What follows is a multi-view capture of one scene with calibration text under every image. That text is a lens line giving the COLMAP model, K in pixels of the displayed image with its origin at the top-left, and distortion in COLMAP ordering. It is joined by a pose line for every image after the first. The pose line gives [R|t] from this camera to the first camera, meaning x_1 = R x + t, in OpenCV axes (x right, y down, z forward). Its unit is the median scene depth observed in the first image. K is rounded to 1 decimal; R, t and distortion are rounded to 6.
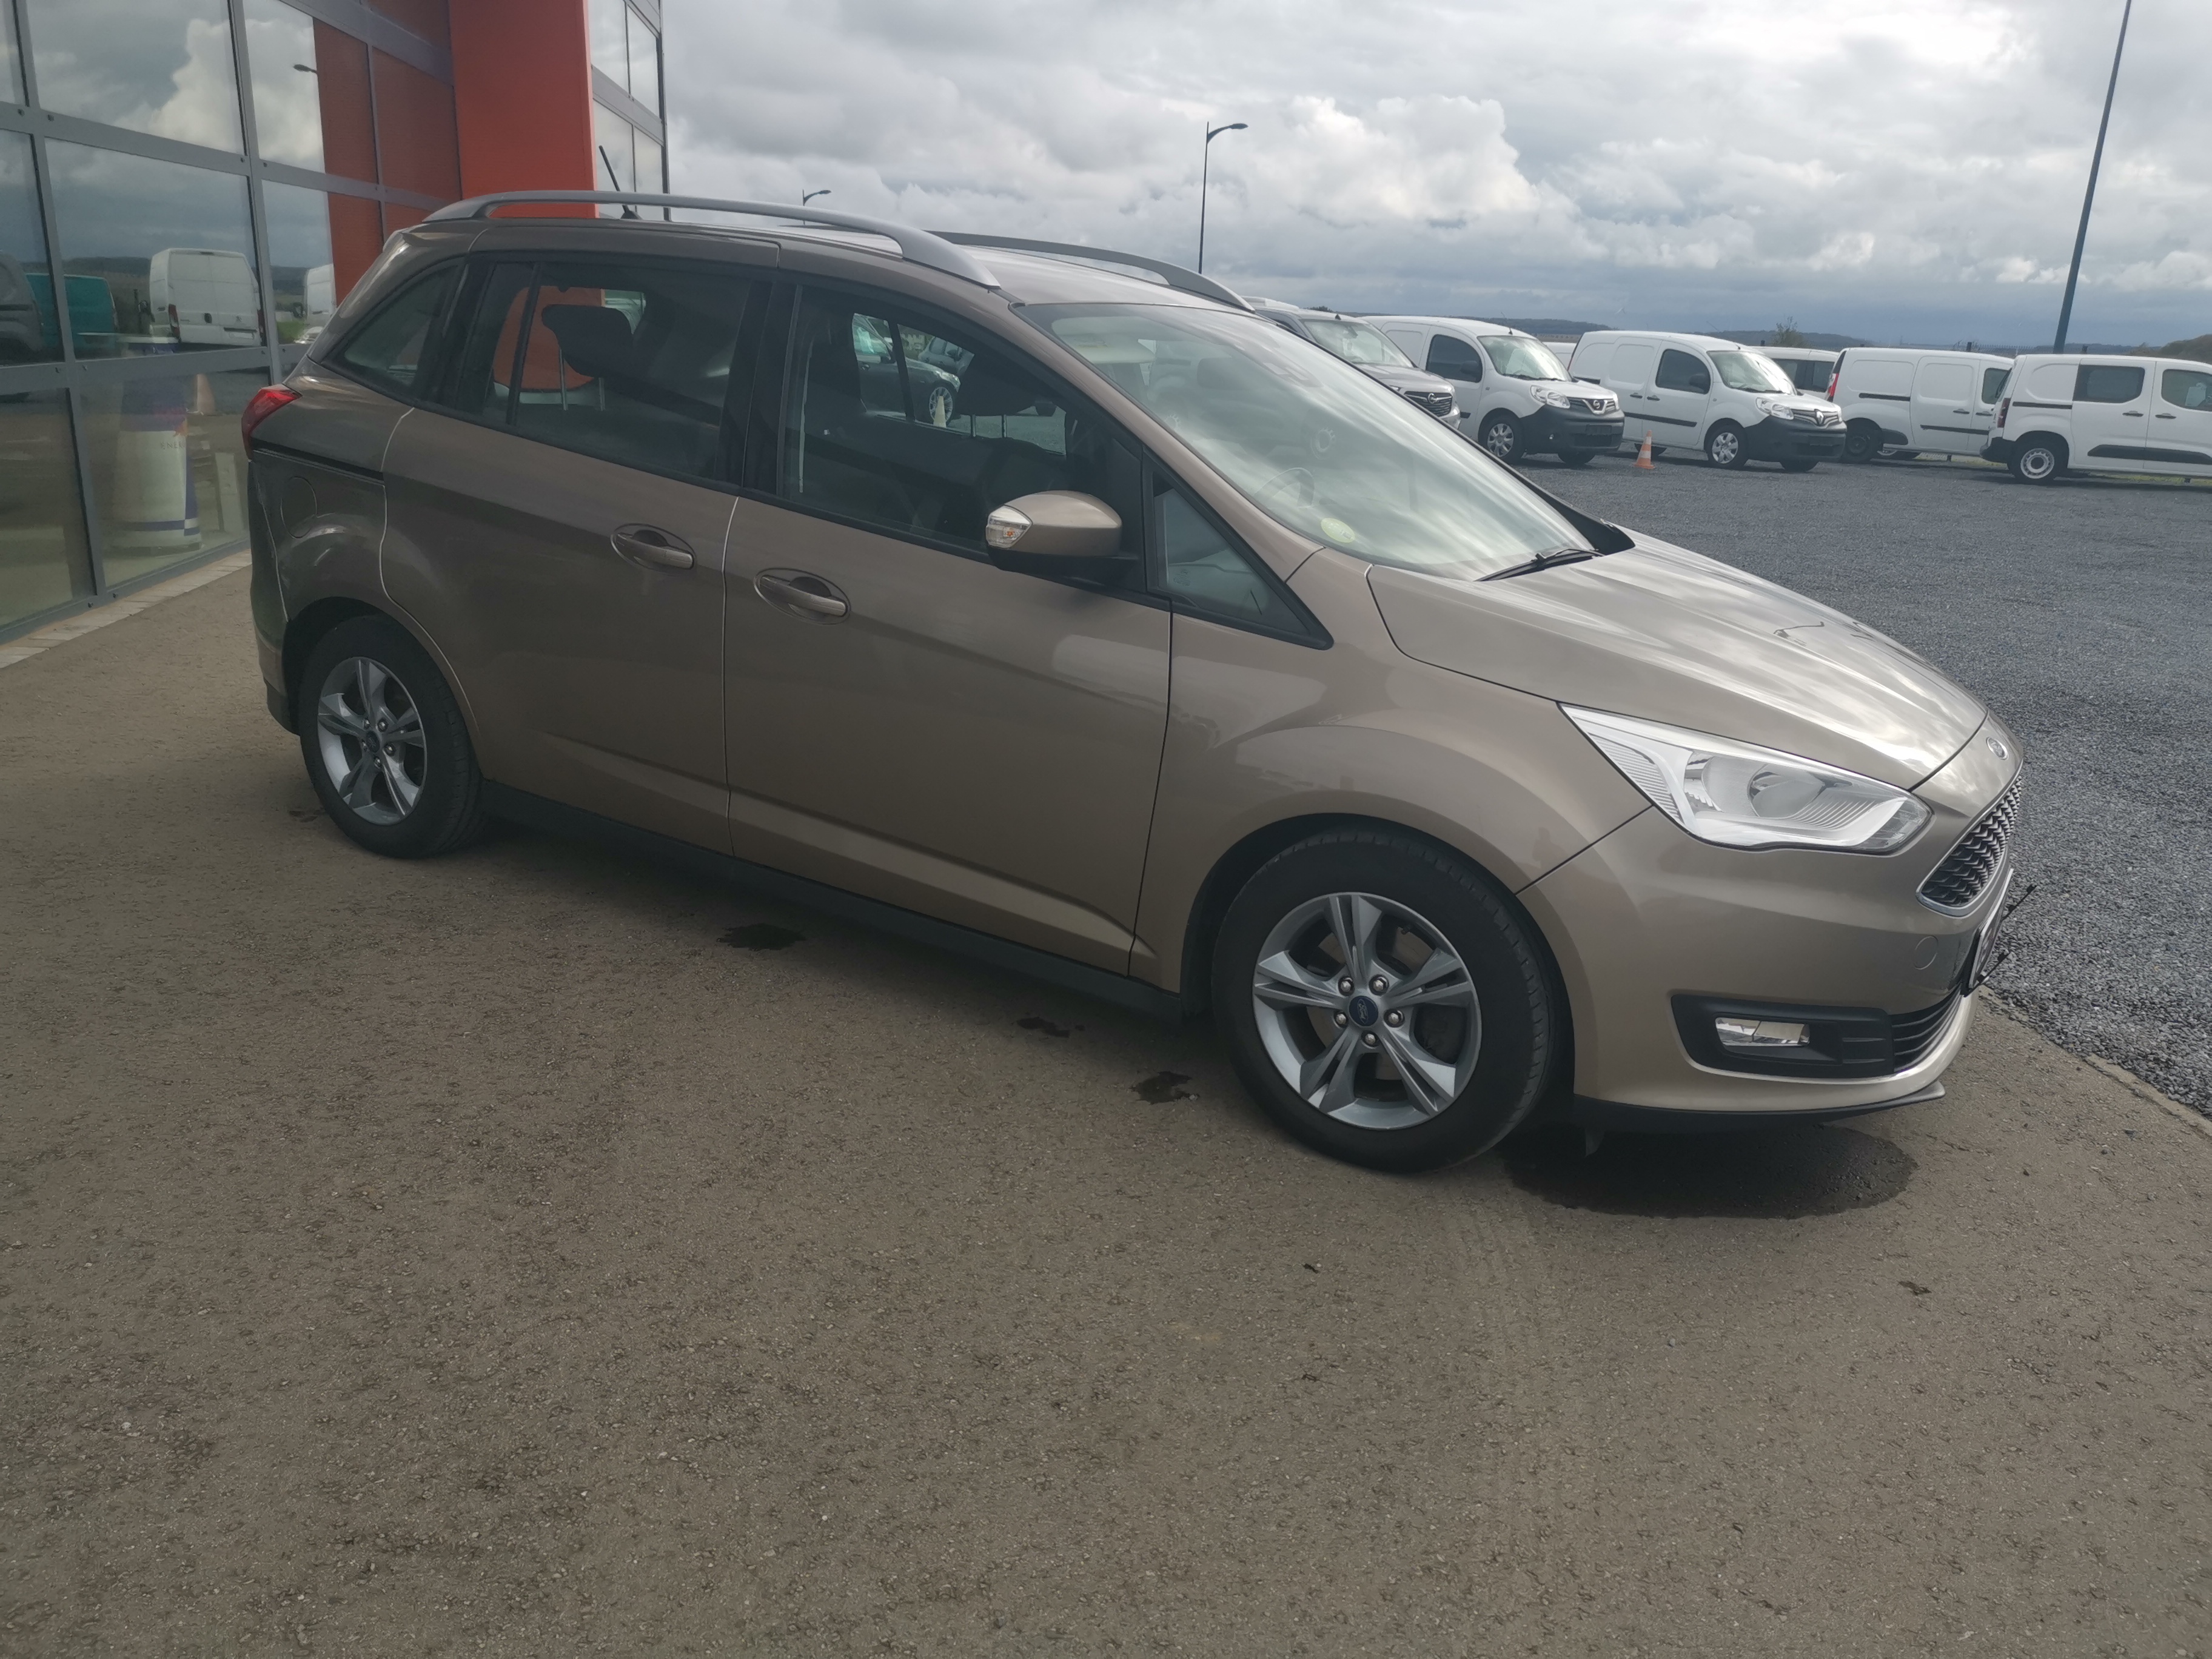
lens RADIAL K [[1717.5, 0, 1099.2], [0, 1717.5, 833.7], [0, 0, 1]] dist [0.060800, -0.050702]
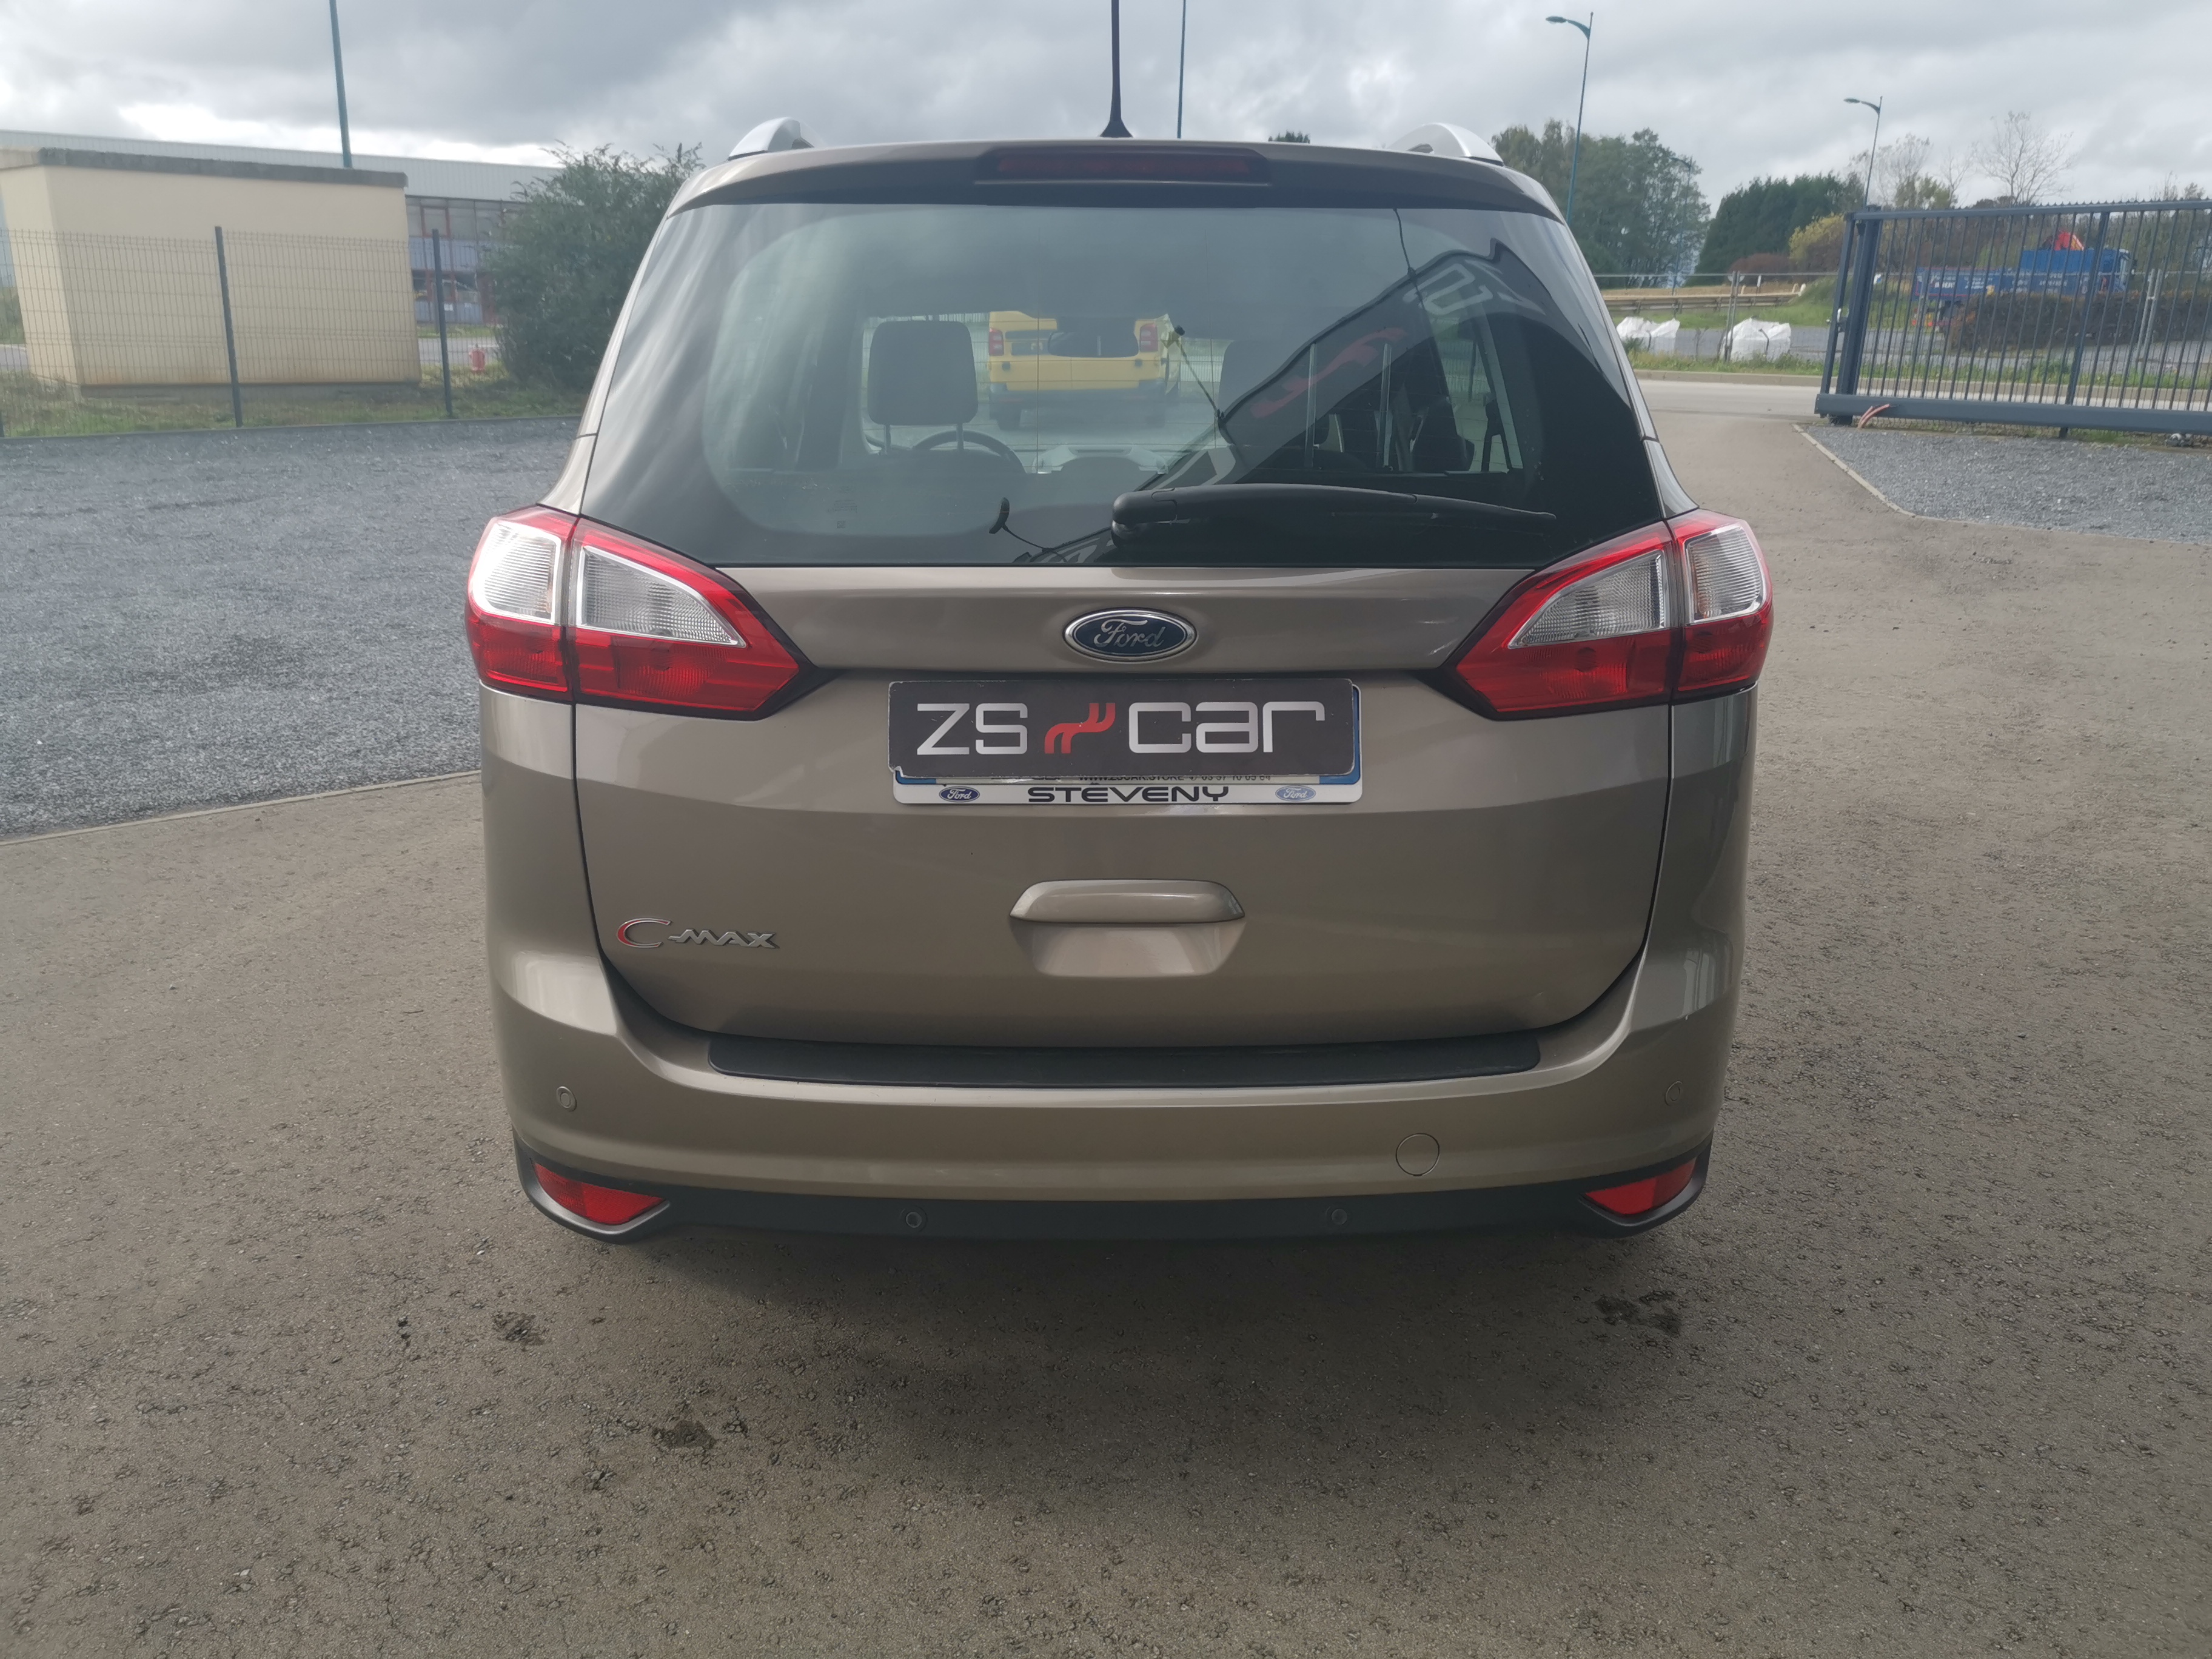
lens RADIAL K [[1717.5, 0, 1114.1], [0, 1717.5, 823.4], [0, 0, 1]] dist [0.060800, -0.050702]
pose [[-0.561596, -0.284721, 0.776881, -0.146232], [0.188924, 0.870001, 0.455419, -0.081524], [-0.805554, 0.402533, -0.434798, 0.260485]]
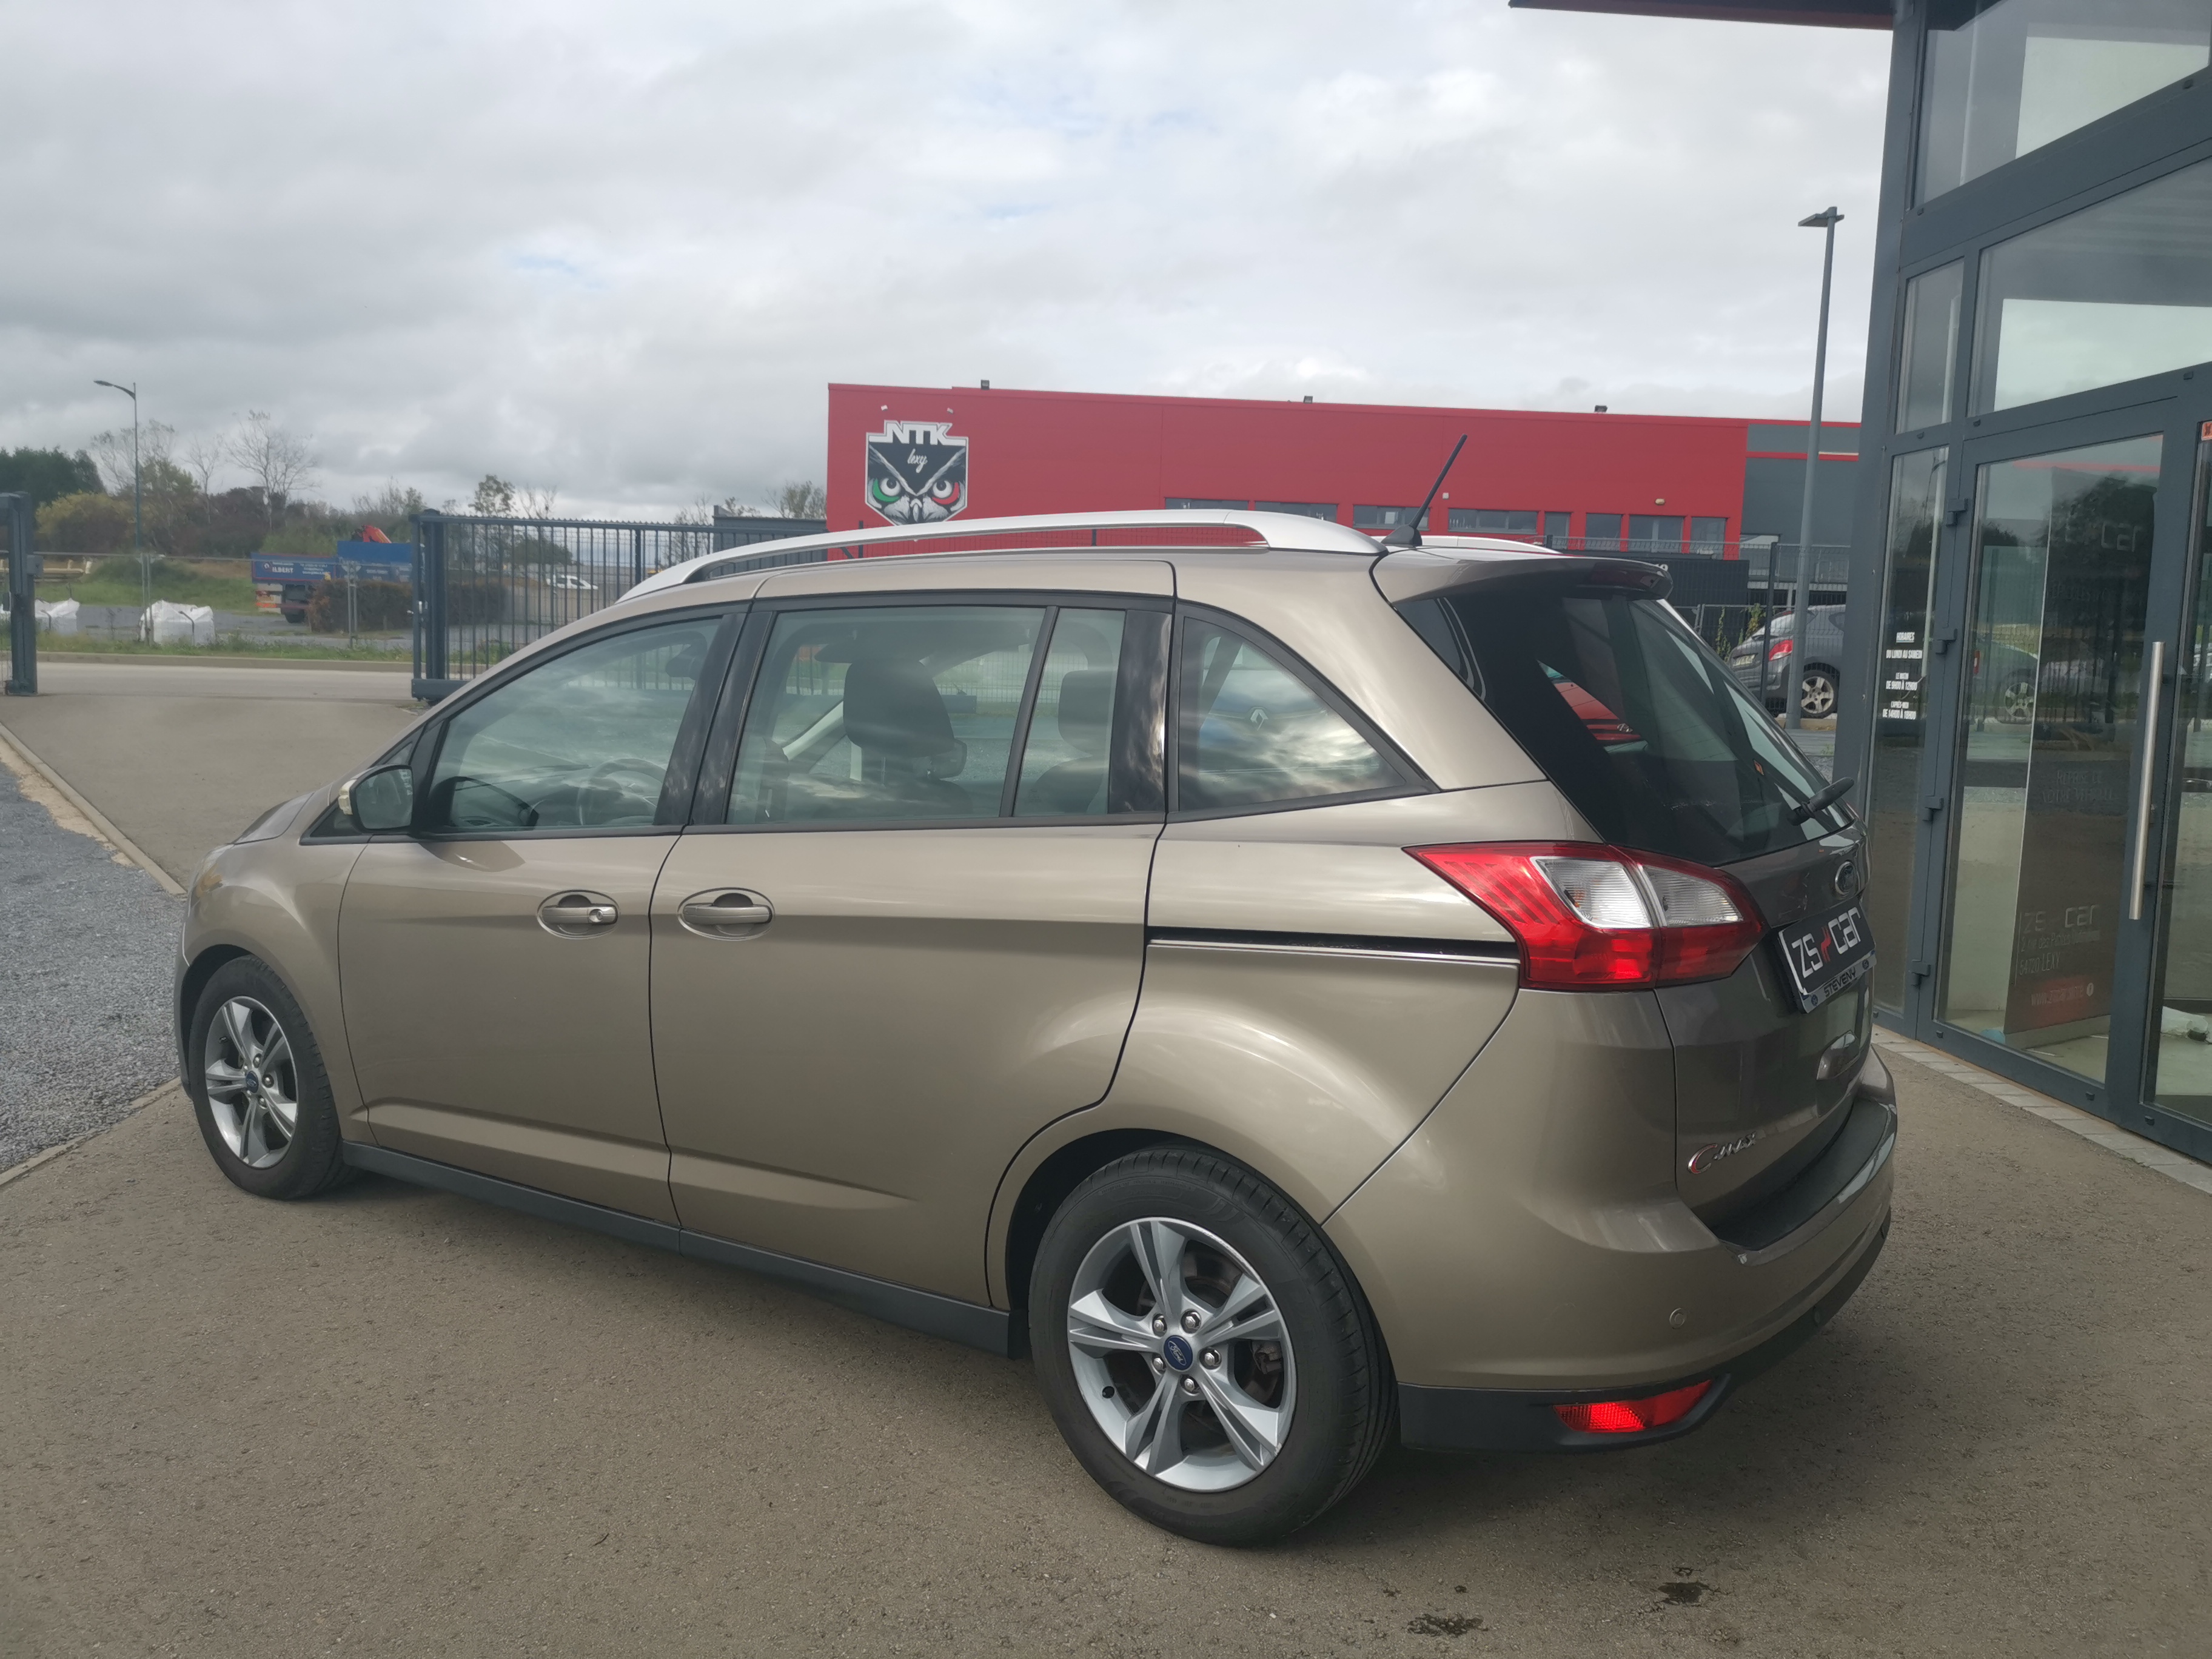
lens RADIAL K [[1717.5, 0, 1108.5], [0, 1717.5, 835.7], [0, 0, 1]] dist [0.060800, -0.050702]
pose [[-0.996957, -0.072676, 0.028203, -0.033310], [-0.055867, 0.918388, 0.391718, -0.101254], [-0.054370, 0.388950, -0.919653, 0.337703]]
